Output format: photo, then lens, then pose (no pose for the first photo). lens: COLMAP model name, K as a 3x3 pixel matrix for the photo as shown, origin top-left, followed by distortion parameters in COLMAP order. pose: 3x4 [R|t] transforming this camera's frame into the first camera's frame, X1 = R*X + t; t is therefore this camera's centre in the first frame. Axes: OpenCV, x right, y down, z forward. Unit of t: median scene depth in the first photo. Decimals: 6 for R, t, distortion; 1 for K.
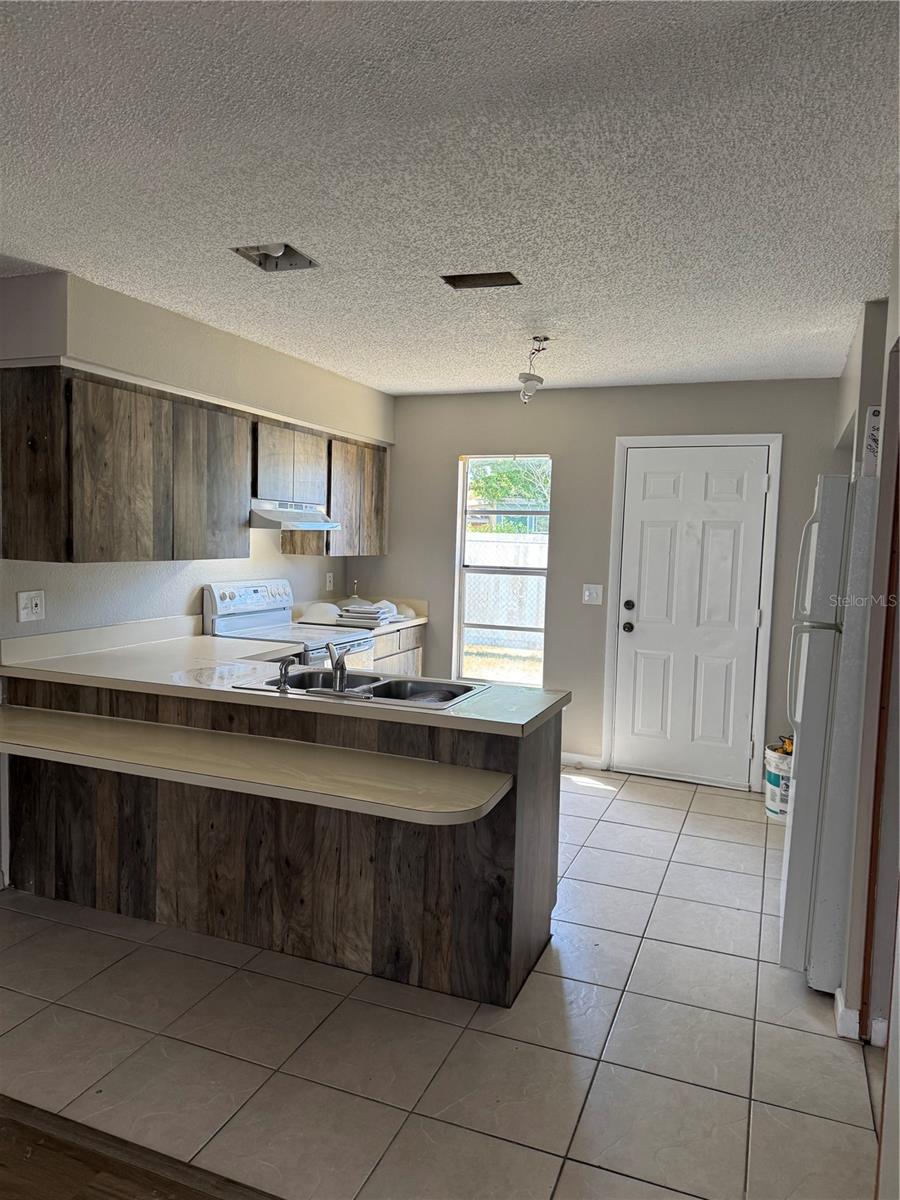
lens RADIAL K [[828.3, 0, 439.2], [0, 828.3, 600.2], [0, 0, 1]] dist [0.067992, -0.061253]
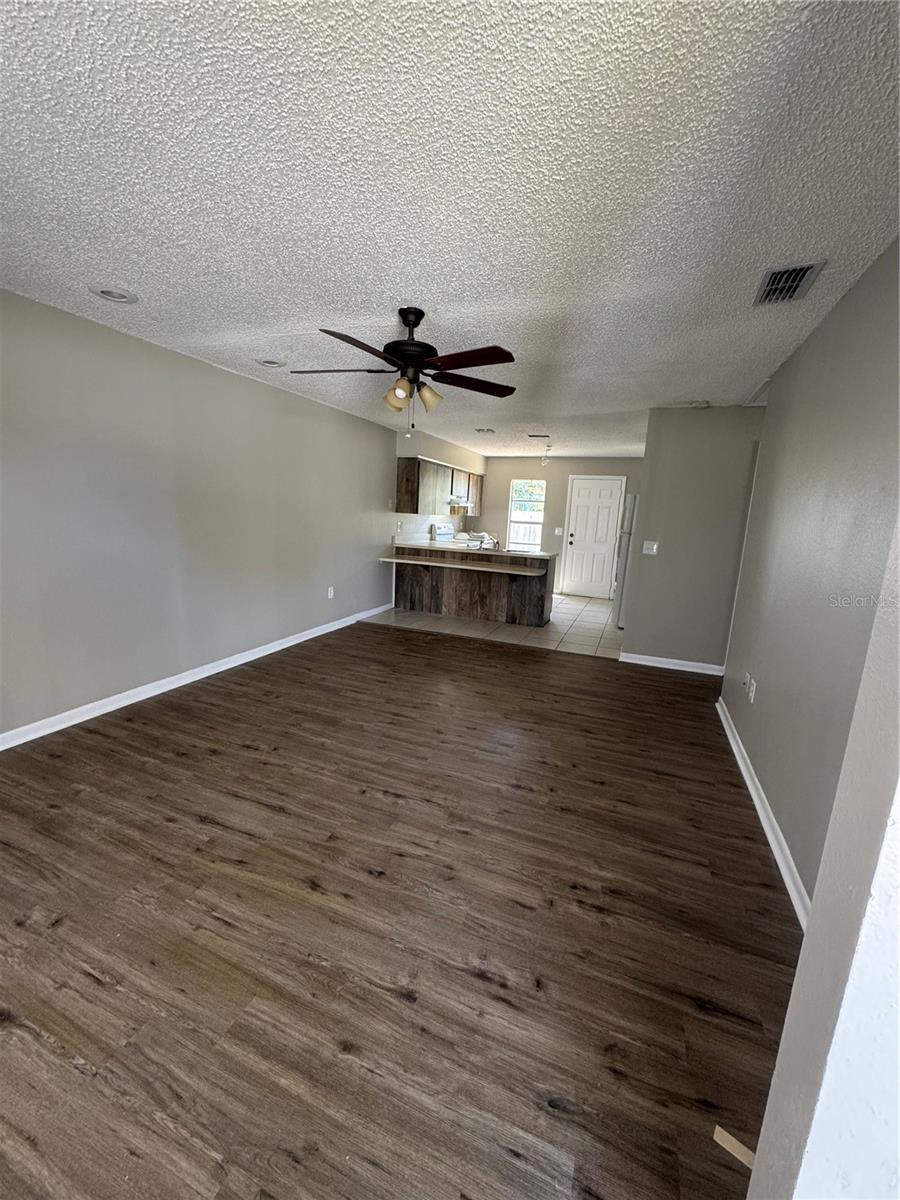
lens RADIAL K [[470.0, 0, 454.4], [0, 470.0, 592.0], [0, 0, 1]] dist [0.012076, 0.000424]
pose [[0.999749, 0.020082, 0.009909, -0.297865], [-0.020891, 0.995751, 0.089687, 0.101919], [-0.008066, -0.089871, 0.995921, -1.000581]]
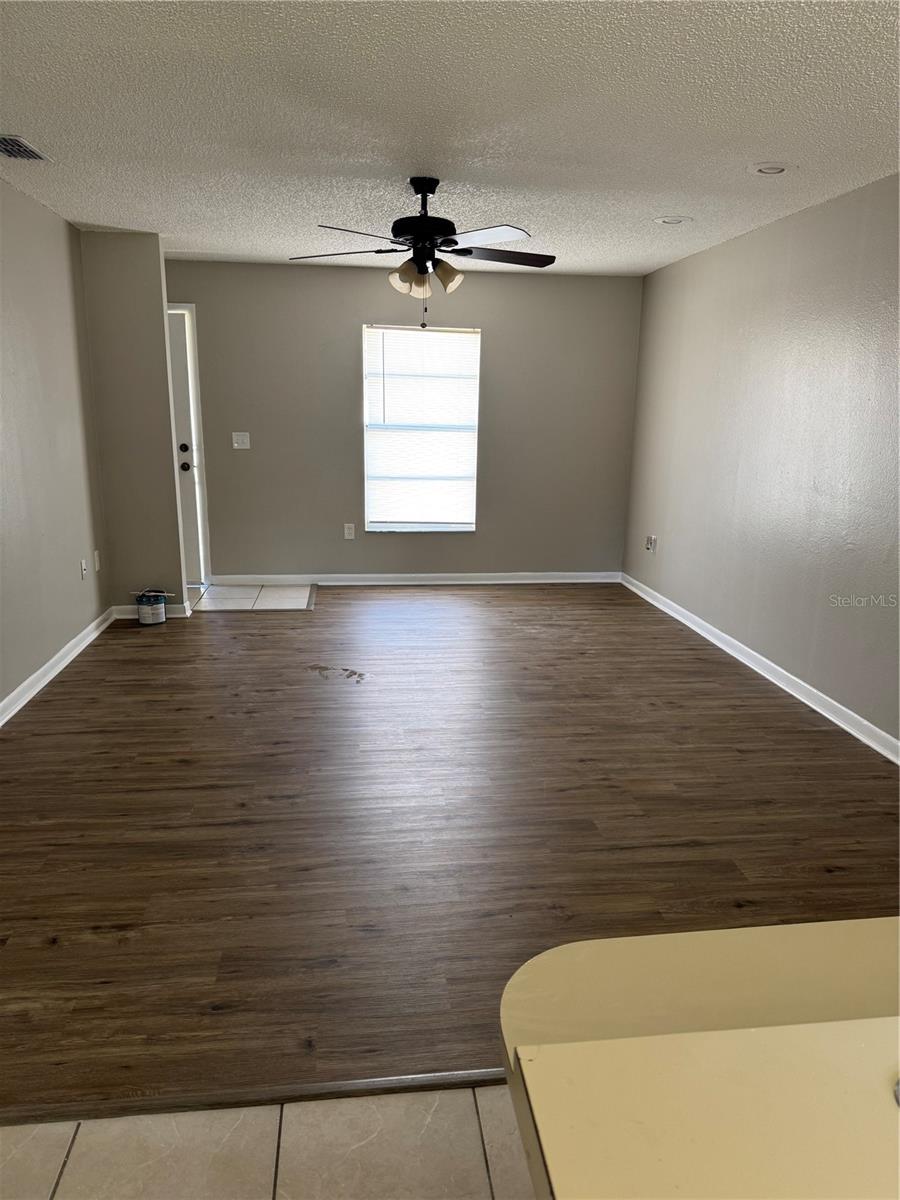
lens RADIAL K [[828.3, 0, 444.8], [0, 828.3, 587.6], [0, 0, 1]] dist [0.067992, -0.061253]
pose [[-0.876283, 0.062567, -0.477717, 0.372712], [-0.083136, 0.957023, 0.277840, -0.114534], [0.474570, 0.283182, -0.833421, 1.591868]]
